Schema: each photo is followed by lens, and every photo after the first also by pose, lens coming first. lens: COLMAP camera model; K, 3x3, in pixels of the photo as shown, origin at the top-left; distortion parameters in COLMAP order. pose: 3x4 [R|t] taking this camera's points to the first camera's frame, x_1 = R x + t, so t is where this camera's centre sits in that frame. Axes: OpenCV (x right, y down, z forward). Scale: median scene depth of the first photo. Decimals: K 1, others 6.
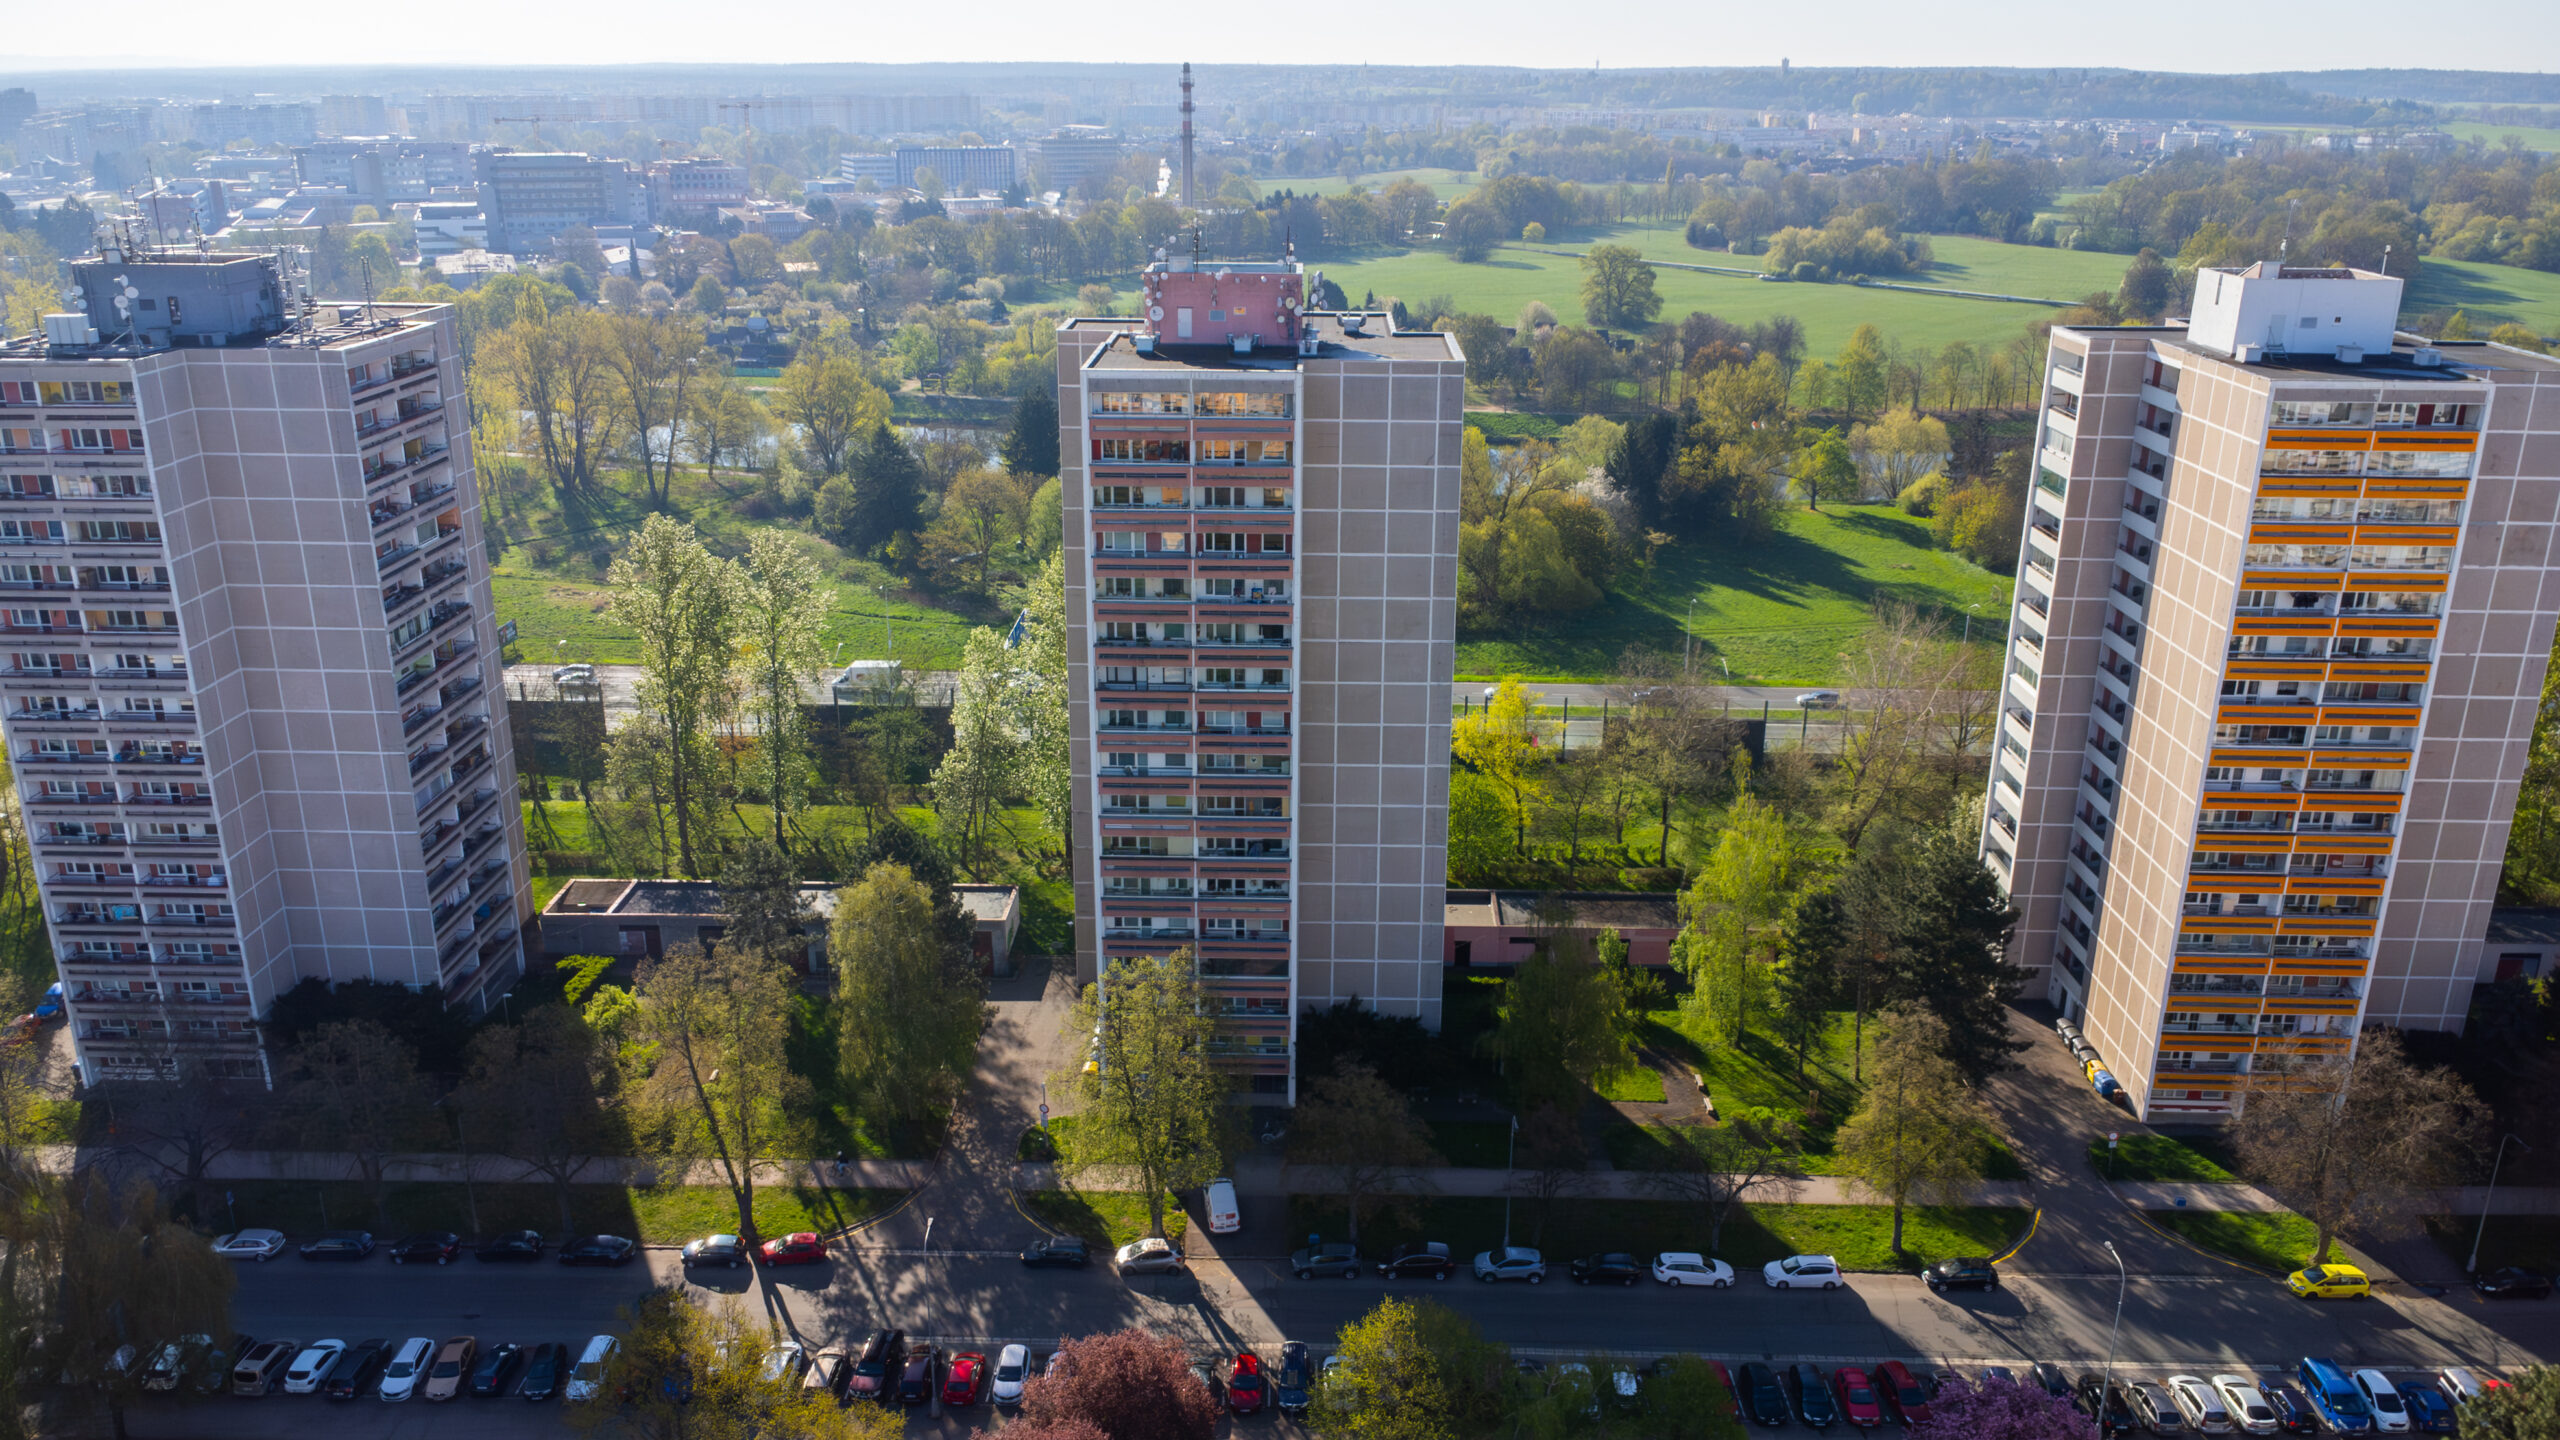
lens RADIAL K [[1893.3, 0, 1269.5], [0, 1893.3, 727.7], [0, 0, 1]] dist [0.037301, -0.053263]
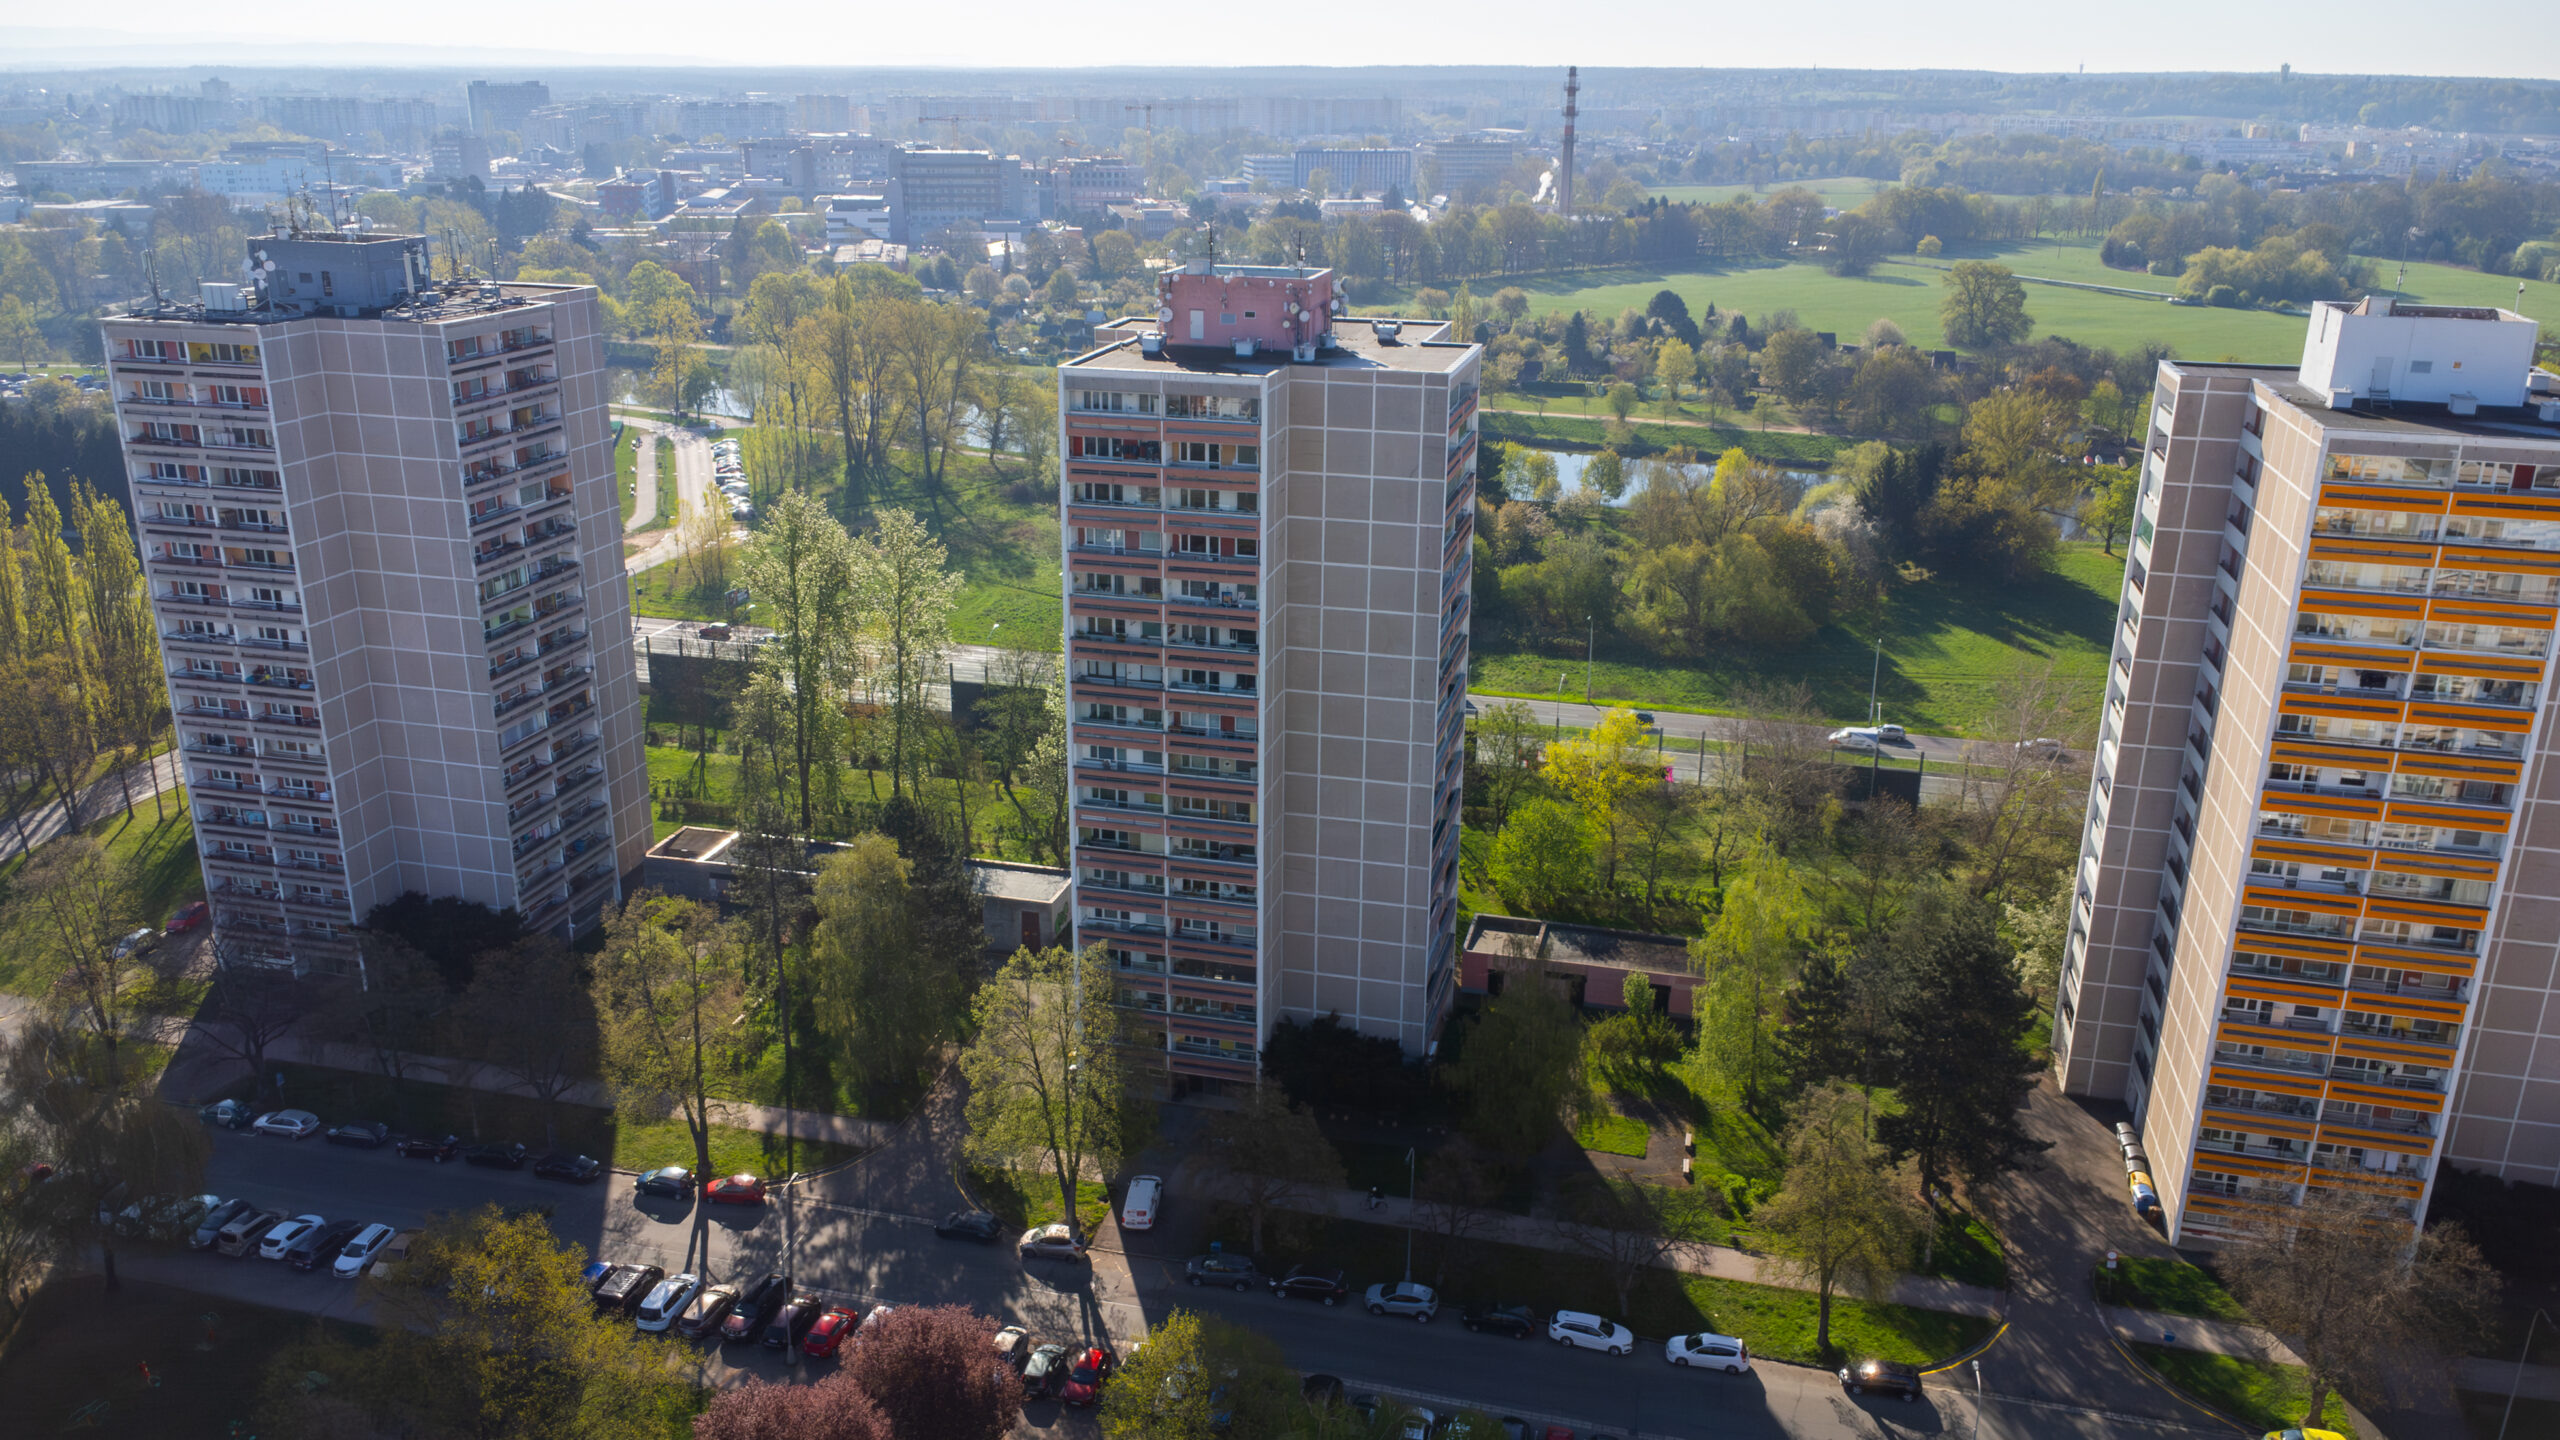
lens RADIAL K [[1893.3, 0, 1259.6], [0, 1893.3, 734.3], [0, 0, 1]] dist [0.037301, -0.053263]
pose [[0.974549, 0.078397, -0.210020, 0.210475], [-0.078105, 0.996898, 0.009697, -0.009274], [0.210129, 0.006953, 0.977649, 0.026349]]
